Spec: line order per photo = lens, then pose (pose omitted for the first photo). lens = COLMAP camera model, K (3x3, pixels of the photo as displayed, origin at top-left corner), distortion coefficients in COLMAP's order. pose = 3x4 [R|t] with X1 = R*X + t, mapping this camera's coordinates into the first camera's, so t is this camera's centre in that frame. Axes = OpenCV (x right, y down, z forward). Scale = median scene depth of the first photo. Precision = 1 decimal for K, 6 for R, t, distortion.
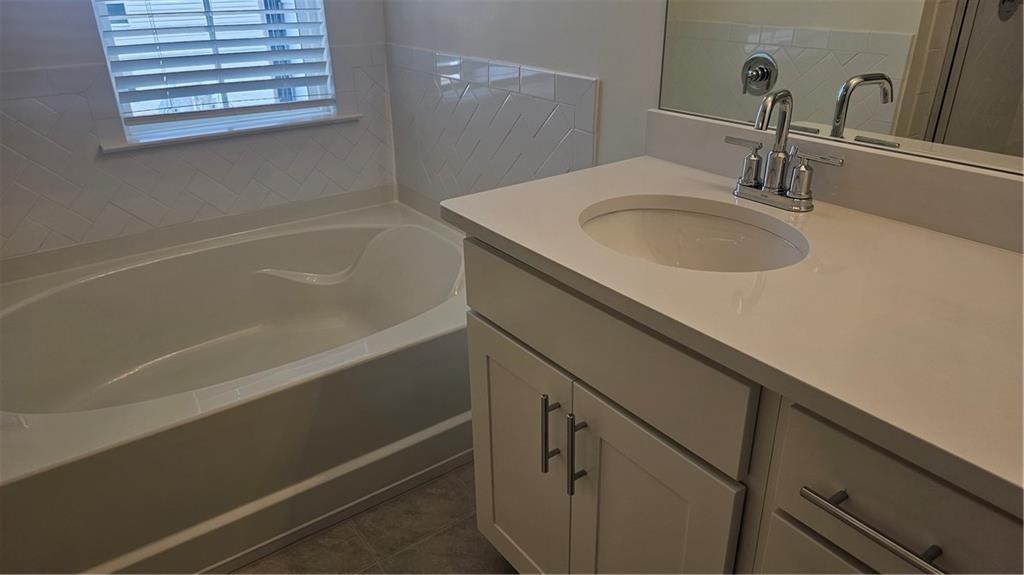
lens RADIAL K [[699.1, 0, 538.7], [0, 699.1, 310.0], [0, 0, 1]] dist [0.006369, -0.000205]
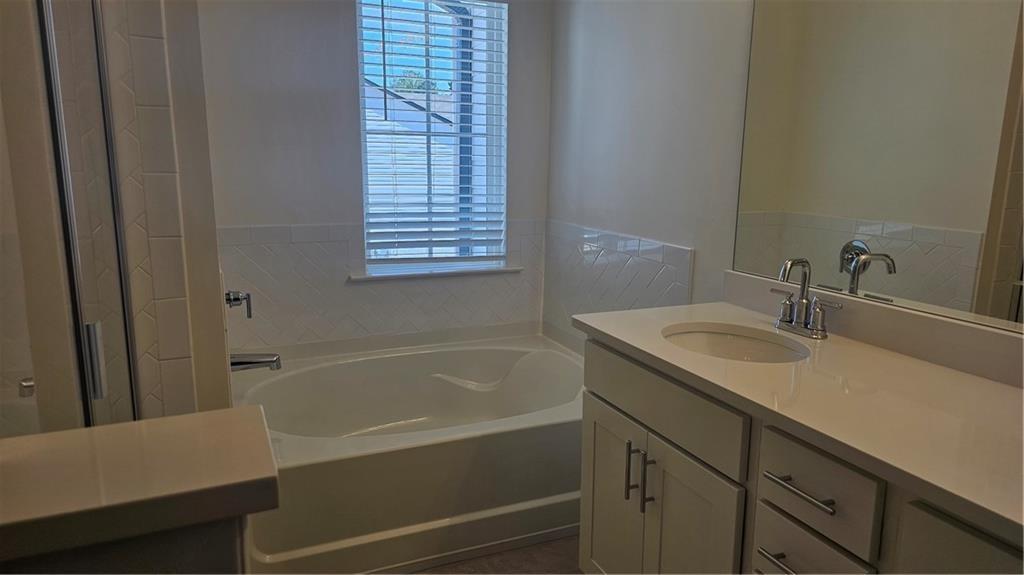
lens RADIAL K [[687.4, 0, 516.0], [0, 687.4, 281.0], [0, 0, 1]] dist [0.106886, -0.112704]
pose [[0.971209, 0.064967, -0.229200, 0.054888], [-0.125280, 0.957602, -0.259429, 0.125347], [0.202628, 0.280674, 0.938171, -0.331799]]
